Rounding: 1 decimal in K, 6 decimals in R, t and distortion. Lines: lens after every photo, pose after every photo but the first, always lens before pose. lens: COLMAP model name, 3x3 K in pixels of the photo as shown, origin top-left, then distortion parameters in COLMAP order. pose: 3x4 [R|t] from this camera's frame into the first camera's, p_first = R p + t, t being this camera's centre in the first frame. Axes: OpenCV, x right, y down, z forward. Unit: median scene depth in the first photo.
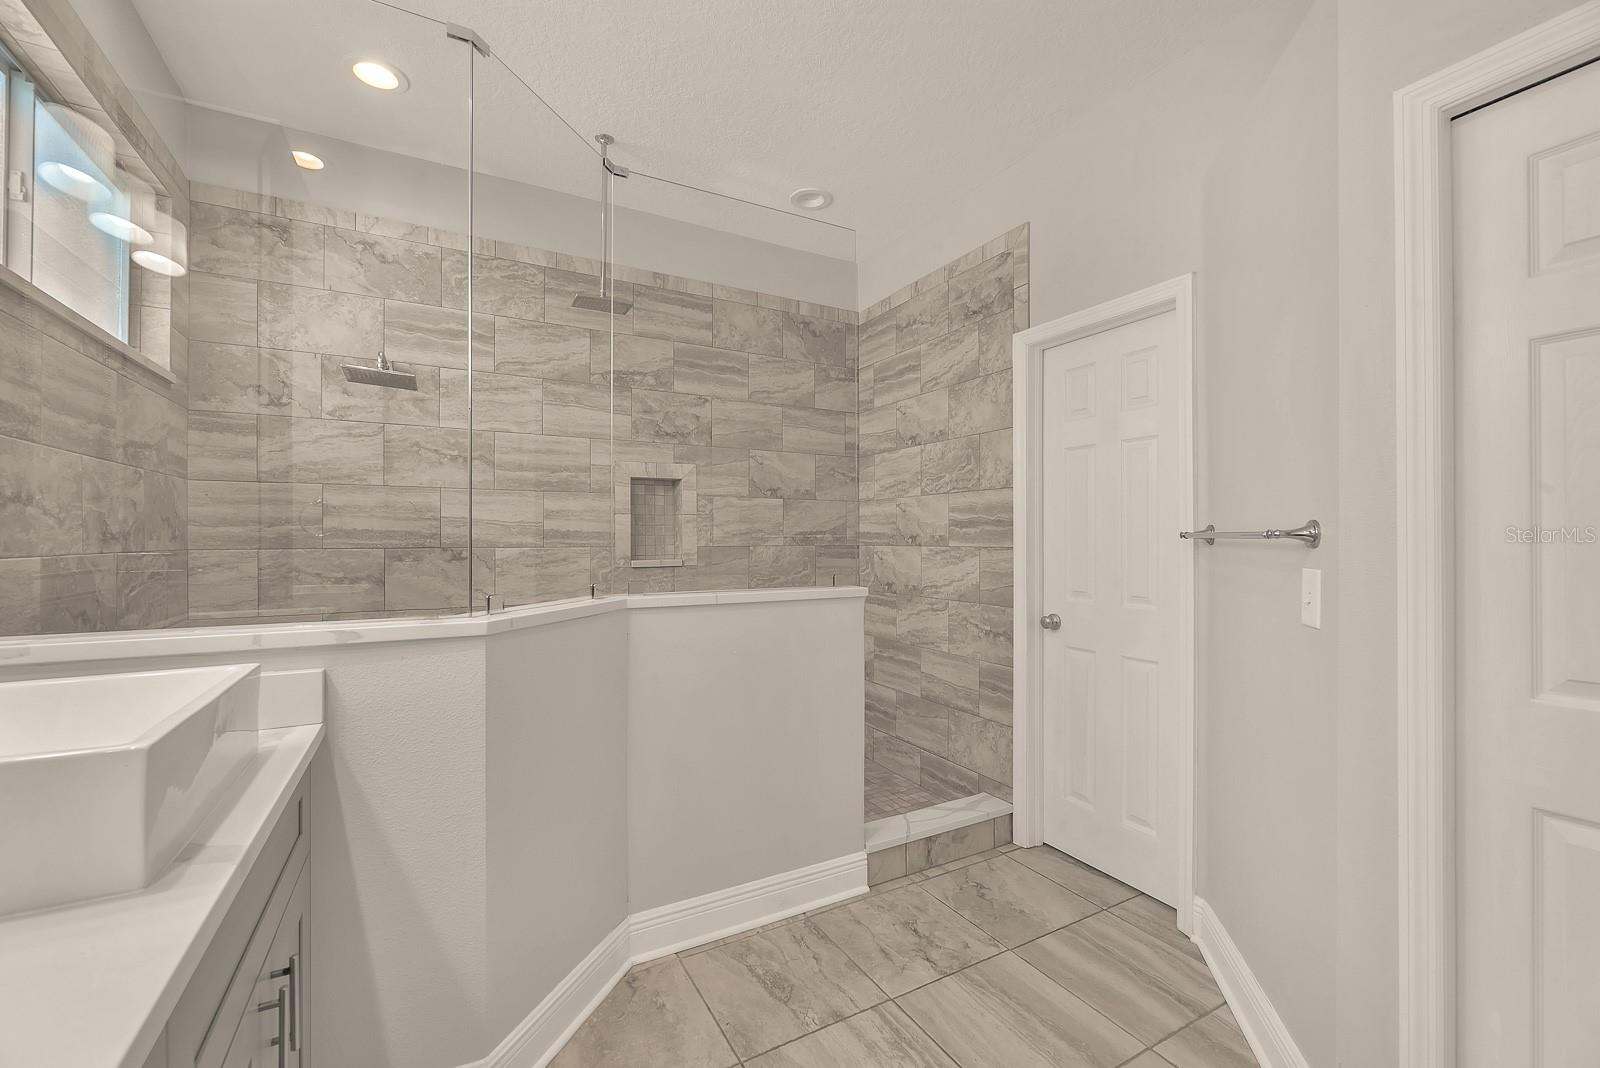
lens RADIAL K [[658.4, 0, 792.3], [0, 658.4, 536.9], [0, 0, 1]] dist [-0.003058, -0.000481]
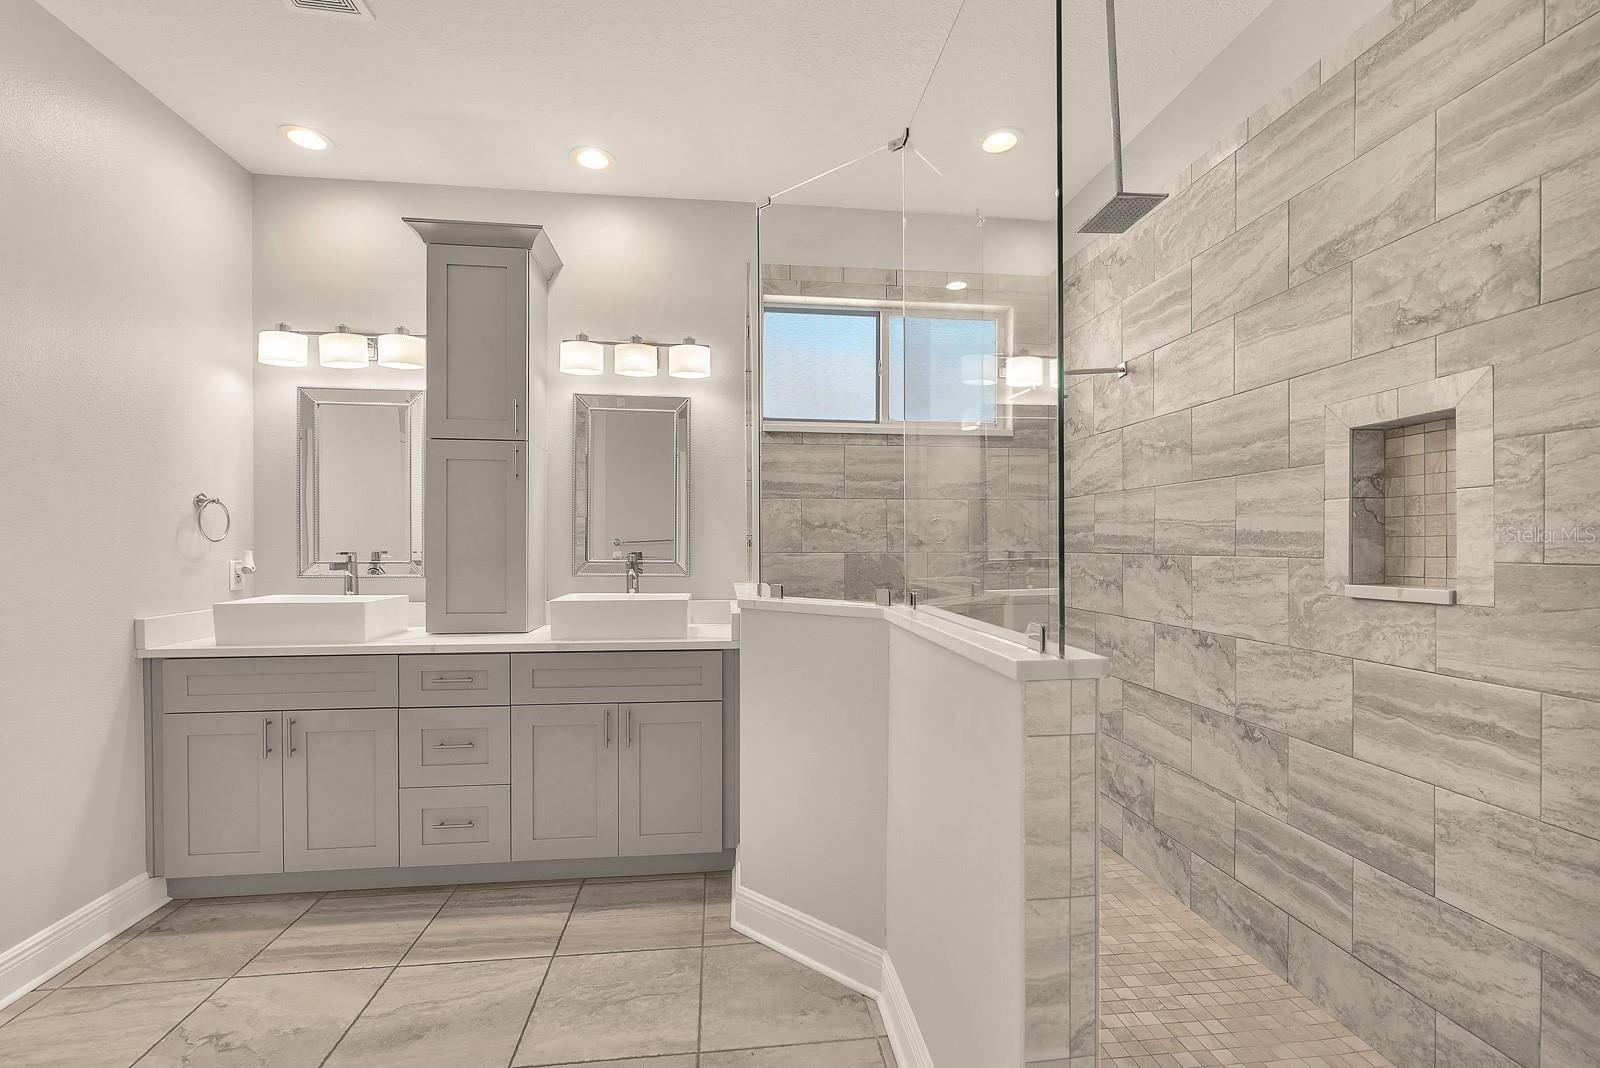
lens RADIAL K [[683.7, 0, 797.1], [0, 683.7, 546.3], [0, 0, 1]] dist [-0.002110, -0.000554]
pose [[-0.376854, 0.003299, -0.926267, 0.457171], [0.003714, 0.999991, 0.002050, 0.002148], [0.926265, -0.002667, -0.376863, 0.827254]]
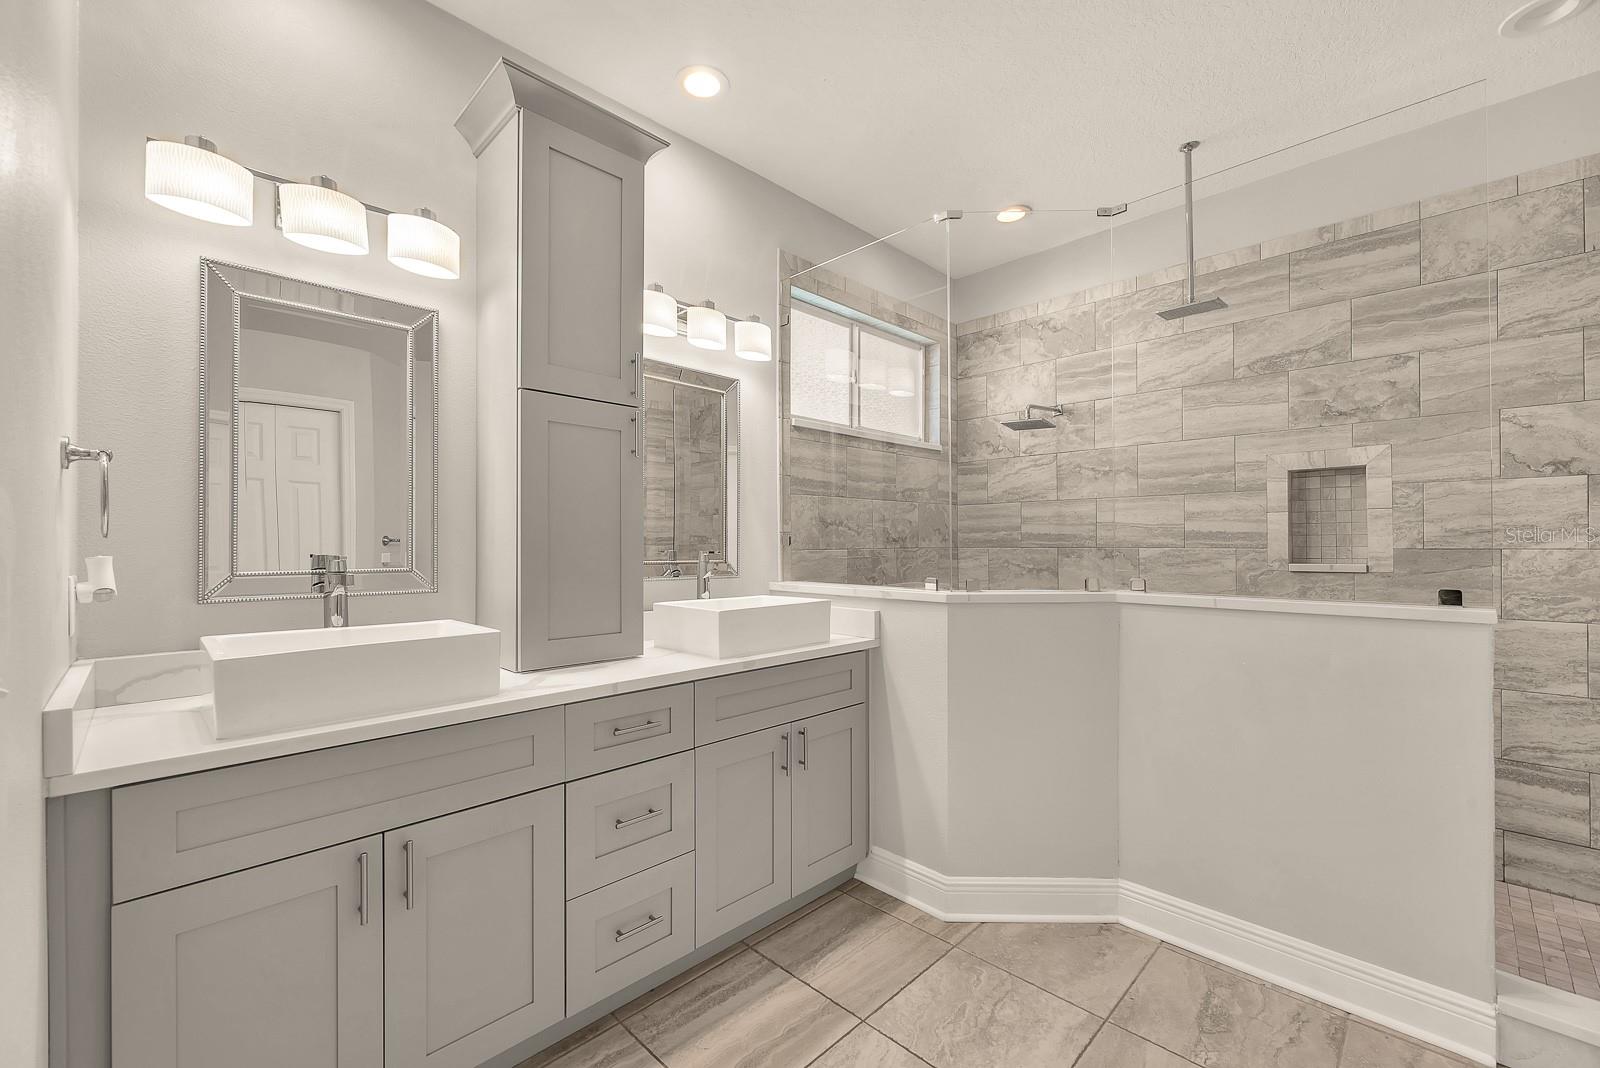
lens RADIAL K [[658.4, 0, 792.3], [0, 658.4, 536.9], [0, 0, 1]] dist [-0.003058, -0.000481]
pose [[0.276330, -0.007747, -0.961032, 0.446241], [0.007126, 0.999957, -0.006012, 0.000135], [0.961037, -0.005187, 0.276373, 0.107803]]
